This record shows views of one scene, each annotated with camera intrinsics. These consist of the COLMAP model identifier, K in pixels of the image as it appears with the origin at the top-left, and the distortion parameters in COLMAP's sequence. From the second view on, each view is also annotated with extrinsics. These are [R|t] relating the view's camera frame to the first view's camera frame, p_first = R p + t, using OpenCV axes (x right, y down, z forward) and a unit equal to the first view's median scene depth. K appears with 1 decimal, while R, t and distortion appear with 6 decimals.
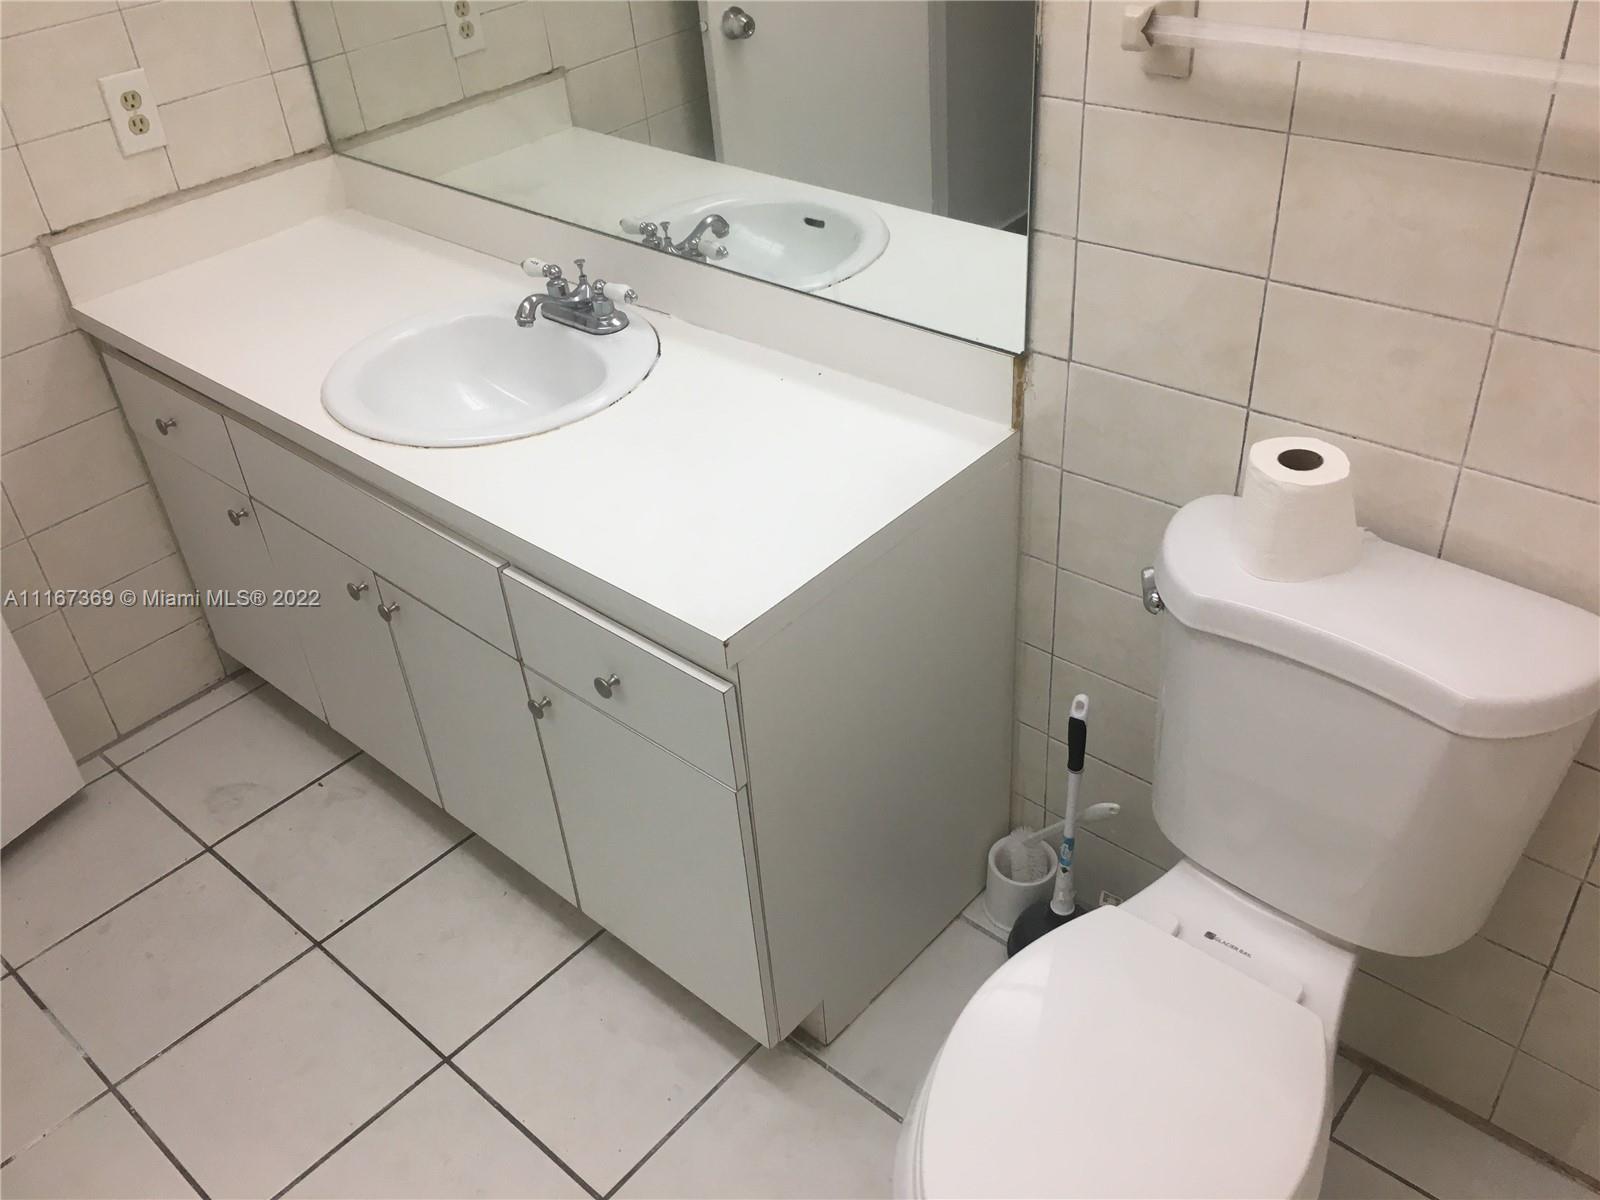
lens RADIAL K [[1369.4, 0, 801.8], [0, 1369.4, 599.2], [0, 0, 1]] dist [0.076508, -0.094971]
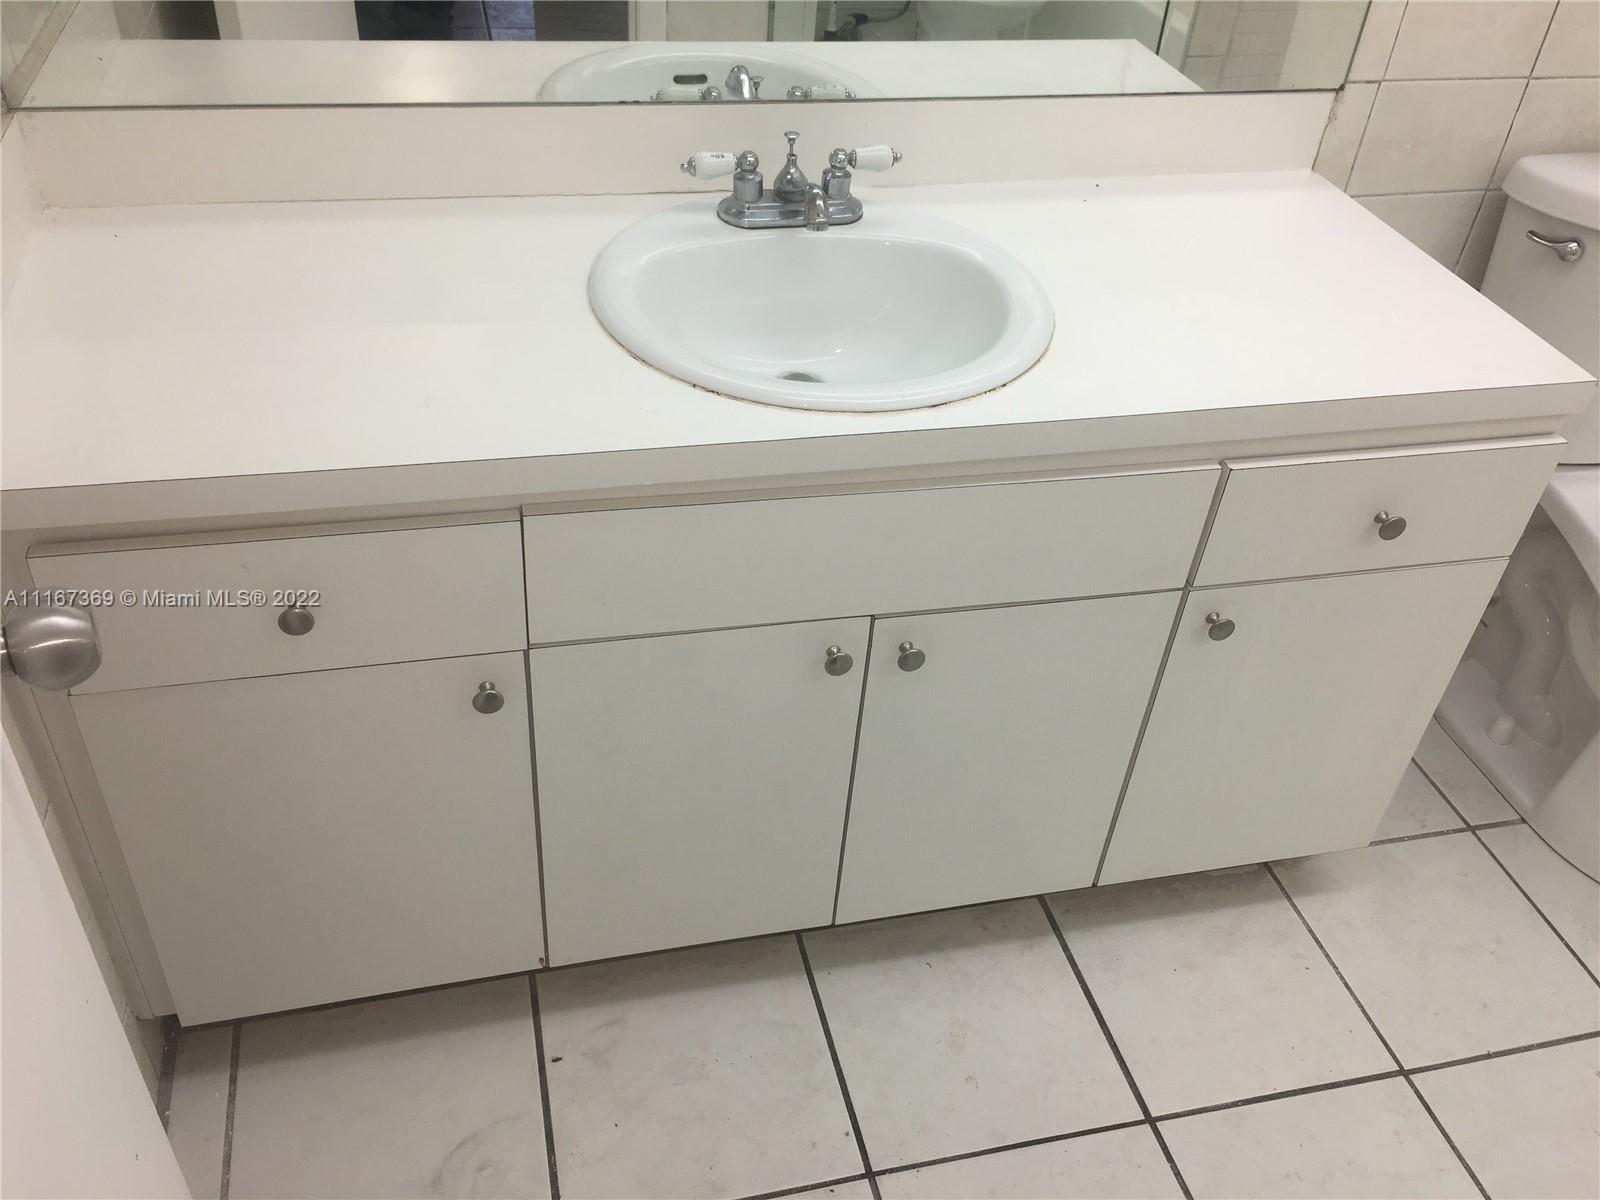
lens RADIAL K [[1369.4, 0, 792.0], [0, 1369.4, 599.8], [0, 0, 1]] dist [0.076508, -0.094971]
pose [[0.560589, -0.426780, 0.709647, -0.939216], [0.393706, 0.891275, 0.225000, -0.227586], [-0.728516, 0.153260, 0.667664, 0.658510]]
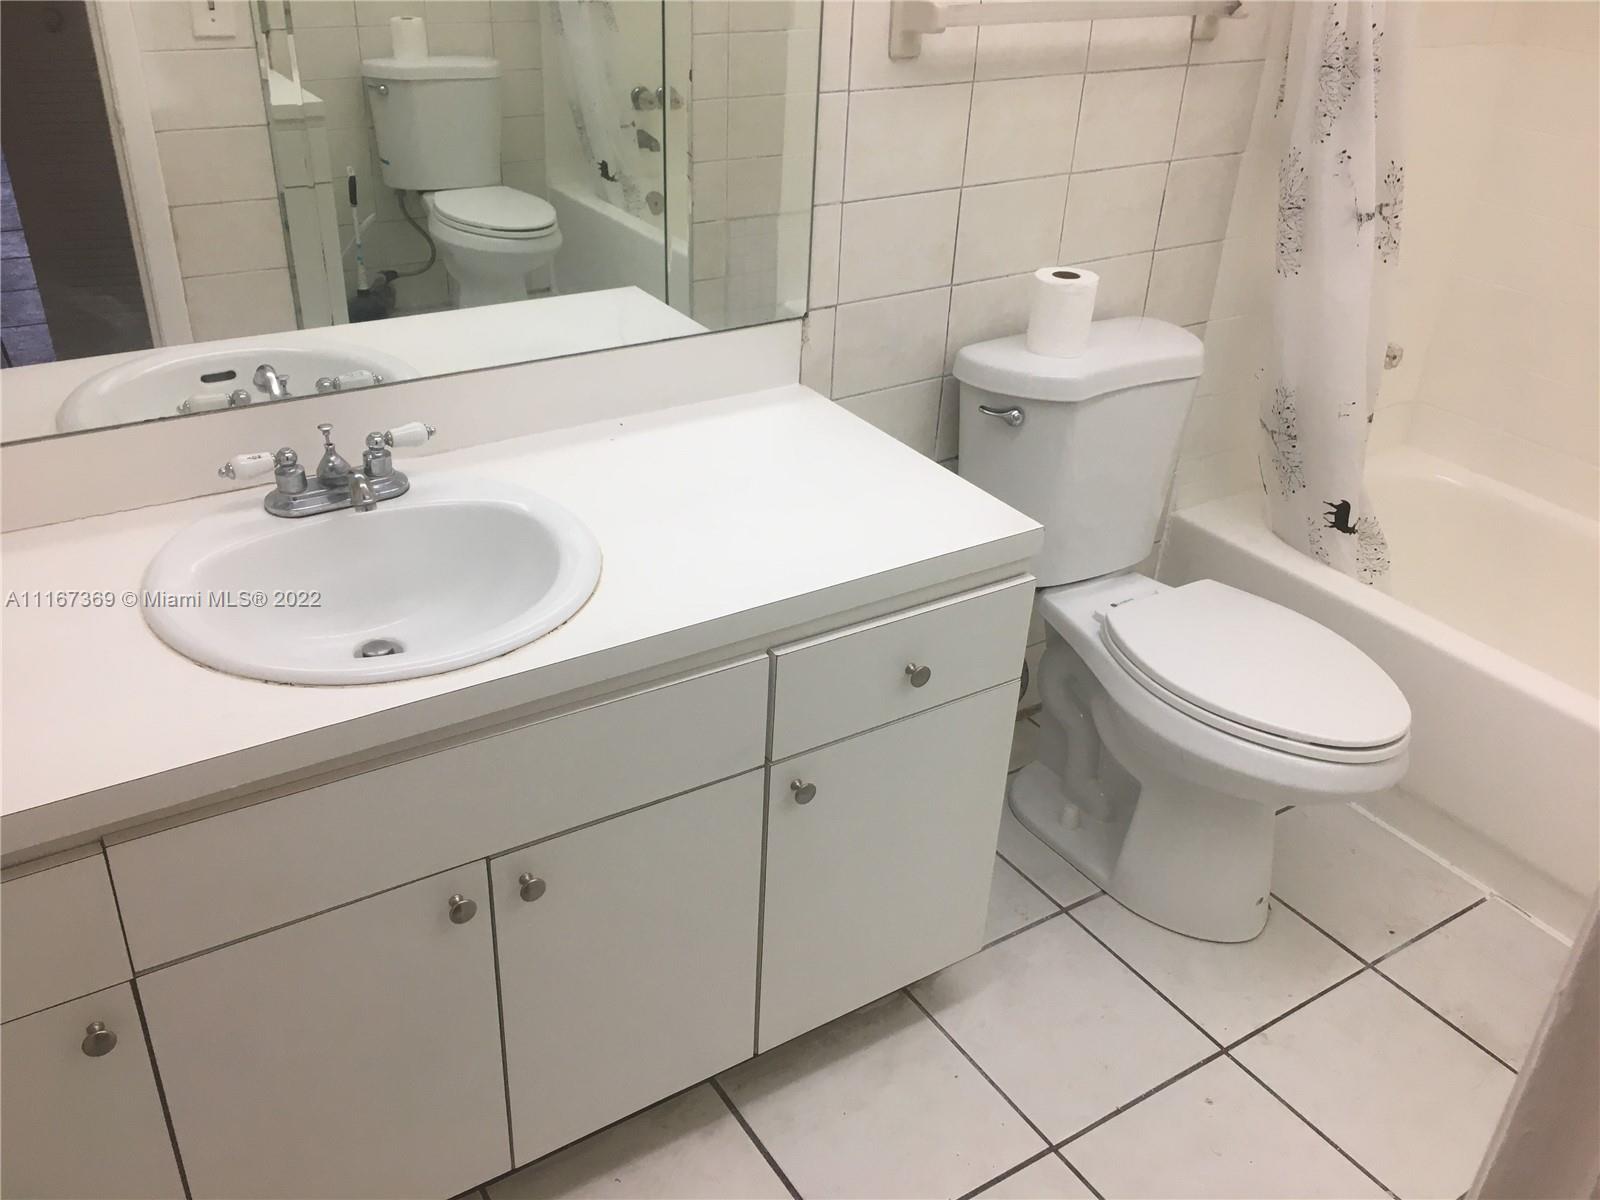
lens RADIAL K [[1369.4, 0, 792.8], [0, 1369.4, 595.1], [0, 0, 1]] dist [0.076508, -0.094971]
pose [[0.263480, -0.401273, 0.877245, -0.974855], [0.513784, 0.828039, 0.224451, -0.246712], [-0.816459, 0.391576, 0.424339, 0.586967]]
